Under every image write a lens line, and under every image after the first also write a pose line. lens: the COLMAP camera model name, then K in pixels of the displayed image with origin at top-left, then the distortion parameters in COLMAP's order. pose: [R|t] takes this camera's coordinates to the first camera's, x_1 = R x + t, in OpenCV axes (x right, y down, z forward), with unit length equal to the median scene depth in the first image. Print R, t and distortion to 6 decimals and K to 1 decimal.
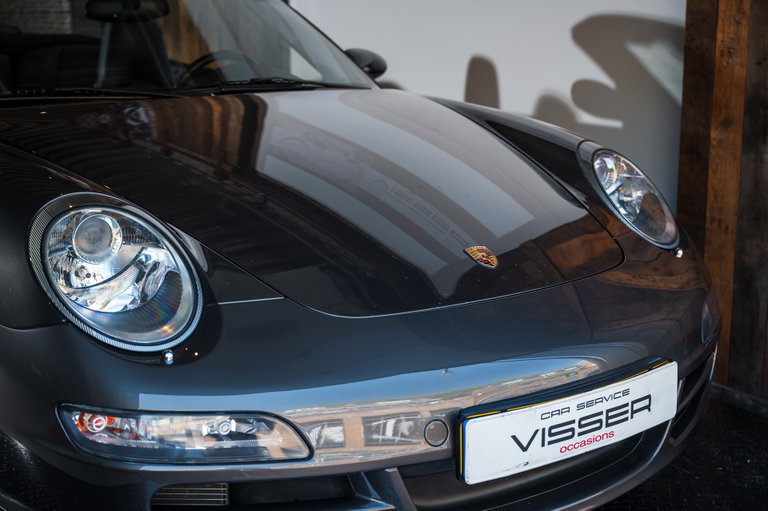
lens RADIAL K [[1046.7, 0, 382.9], [0, 1046.7, 235.4], [0, 0, 1]] dist [-0.016219, 0.000000]
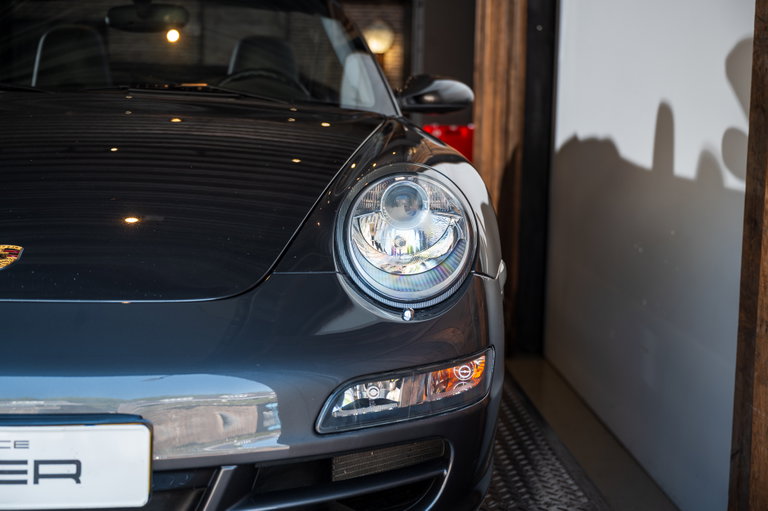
lens RADIAL K [[1152.1, 0, 384.2], [0, 1152.1, 255.6], [0, 0, 1]] dist [0.004558, 0.000000]
pose [[0.851333, 0.101911, -0.514632, 0.849076], [-0.144138, 0.988638, -0.042664, 0.016663], [0.504437, 0.110499, 0.856349, 0.417664]]
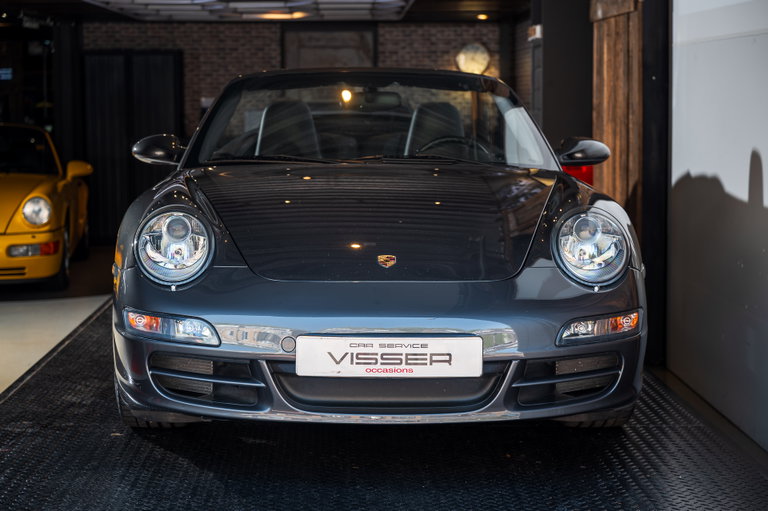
lens RADIAL K [[1521.9, 0, 383.5], [0, 1521.9, 256.4], [0, 0, 1]] dist [-0.029689, 0.000000]
pose [[0.831877, 0.062522, -0.551426, 1.417385], [-0.123301, 0.989621, -0.073804, 0.191974], [0.541089, 0.129387, 0.830952, -0.931187]]
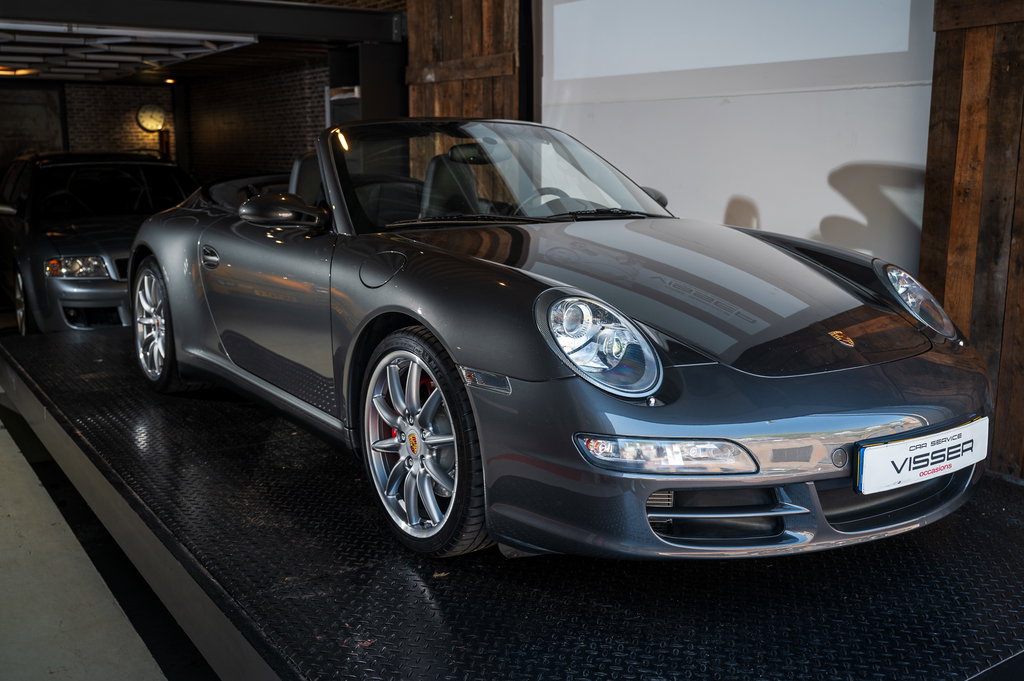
lens RADIAL K [[972.3, 0, 511.2], [0, 972.3, 335.9], [0, 0, 1]] dist [-0.007734, 0.000000]
pose [[0.999913, 0.009981, -0.008654, -0.344779], [-0.010221, 0.999553, -0.028079, 0.060427], [0.008370, 0.028165, 0.999568, -0.281174]]
